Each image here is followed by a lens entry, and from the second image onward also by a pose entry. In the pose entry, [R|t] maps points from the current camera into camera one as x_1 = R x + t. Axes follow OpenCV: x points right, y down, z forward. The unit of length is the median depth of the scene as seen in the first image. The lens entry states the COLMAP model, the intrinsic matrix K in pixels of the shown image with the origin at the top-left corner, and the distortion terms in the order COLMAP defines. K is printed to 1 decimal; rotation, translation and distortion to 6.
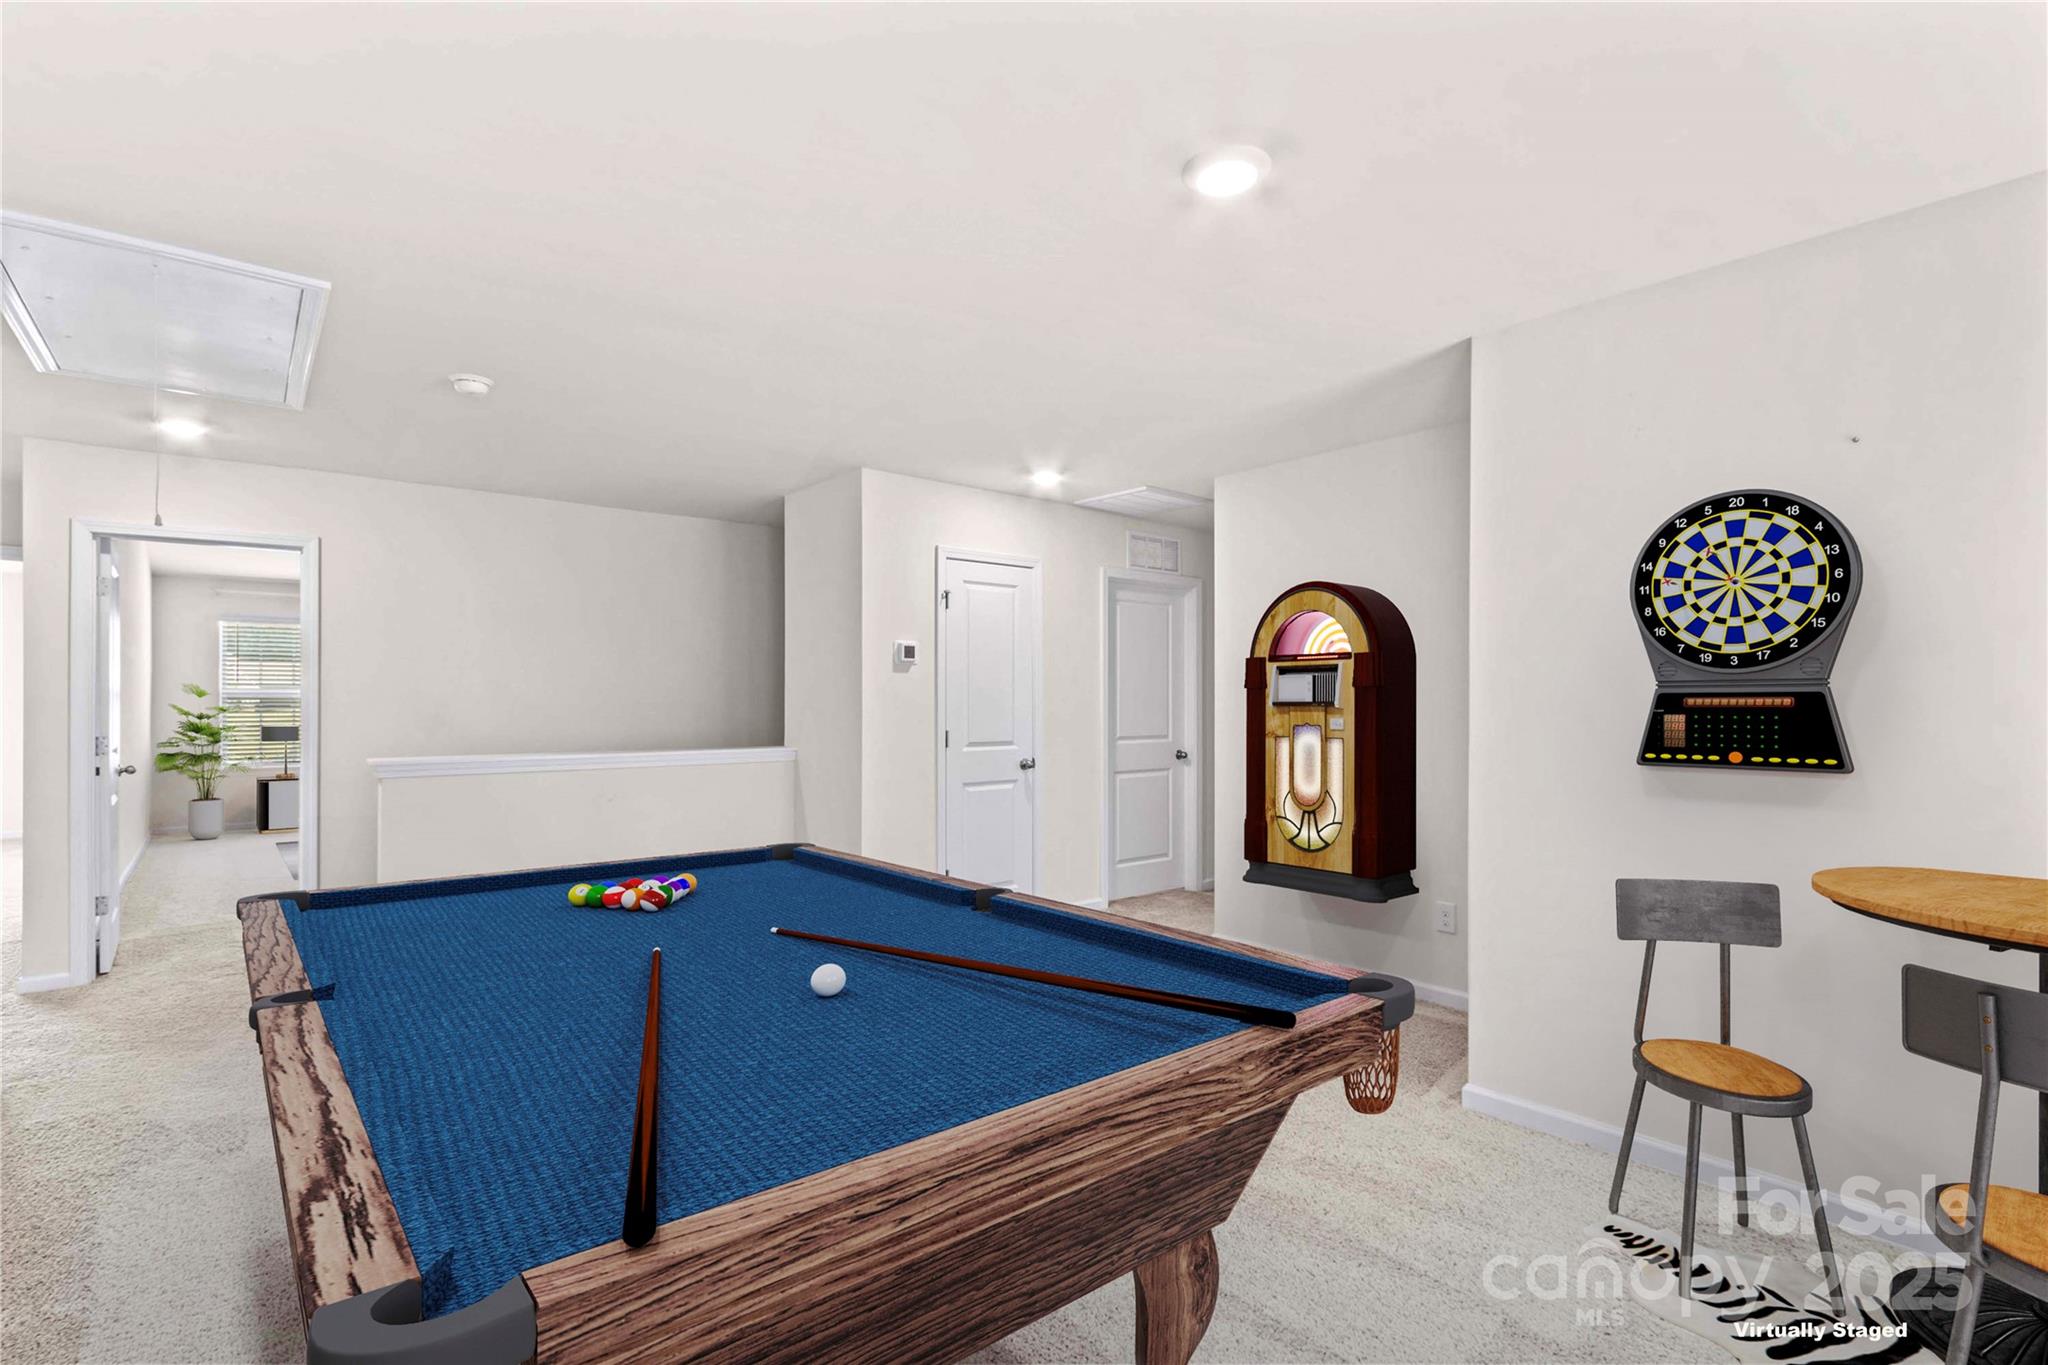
lens RADIAL K [[944.4, 0, 1027.1], [0, 944.4, 702.7], [0, 0, 1]] dist [0.002140, -0.000053]
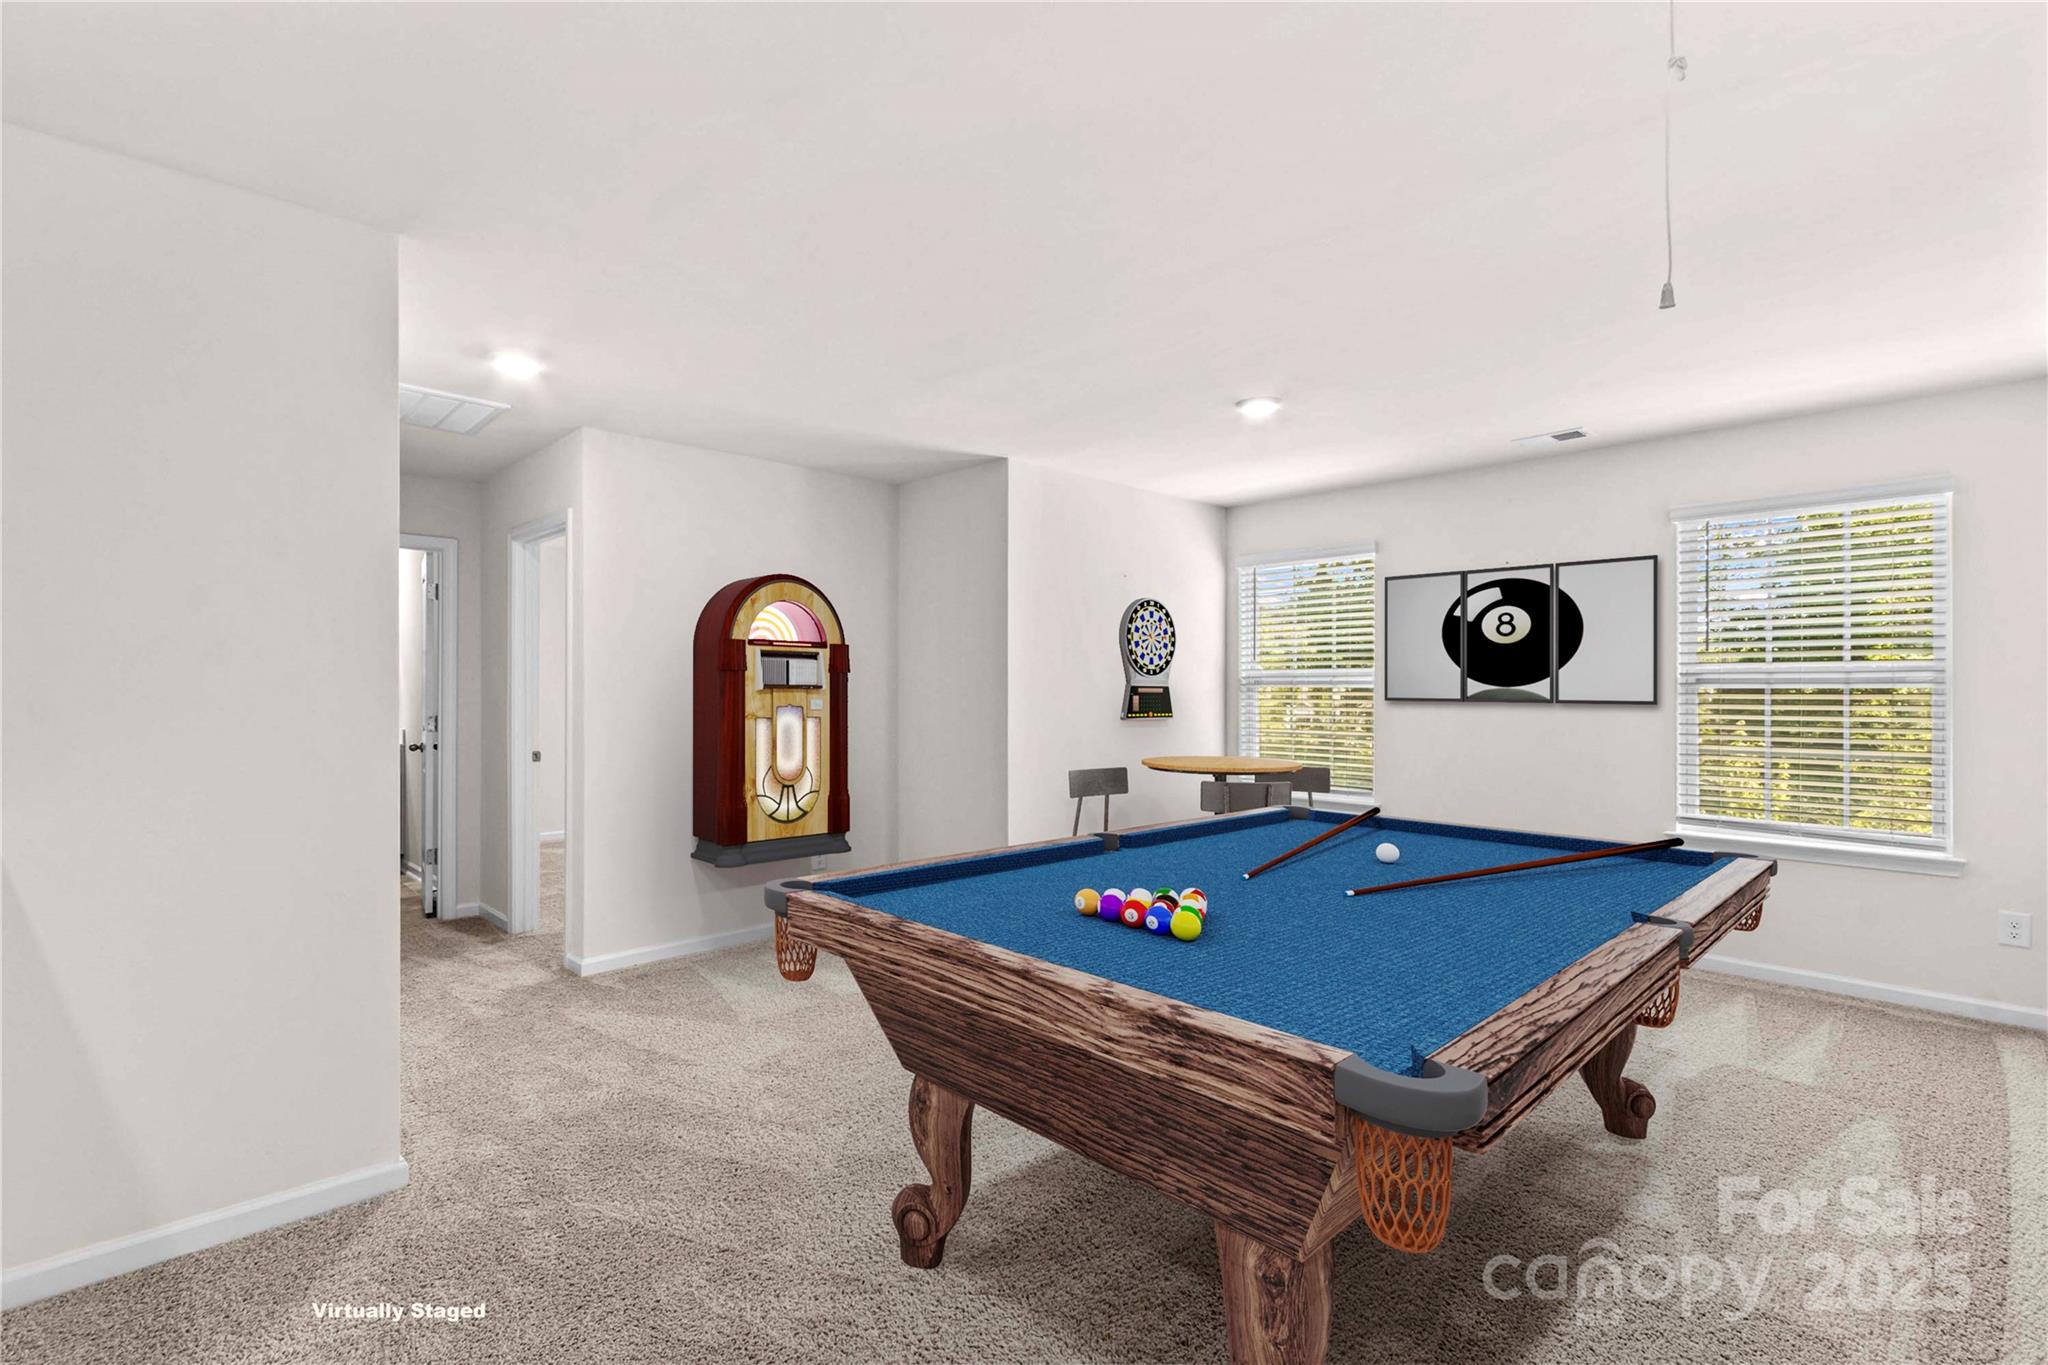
lens RADIAL K [[944.4, 0, 1026.1], [0, 944.4, 676.2], [0, 0, 1]] dist [0.002140, -0.000053]
pose [[-0.104204, 0.018181, 0.994390, -0.836779], [-0.011278, 0.999747, -0.019461, 0.007326], [-0.994492, -0.013243, -0.103973, 0.863949]]
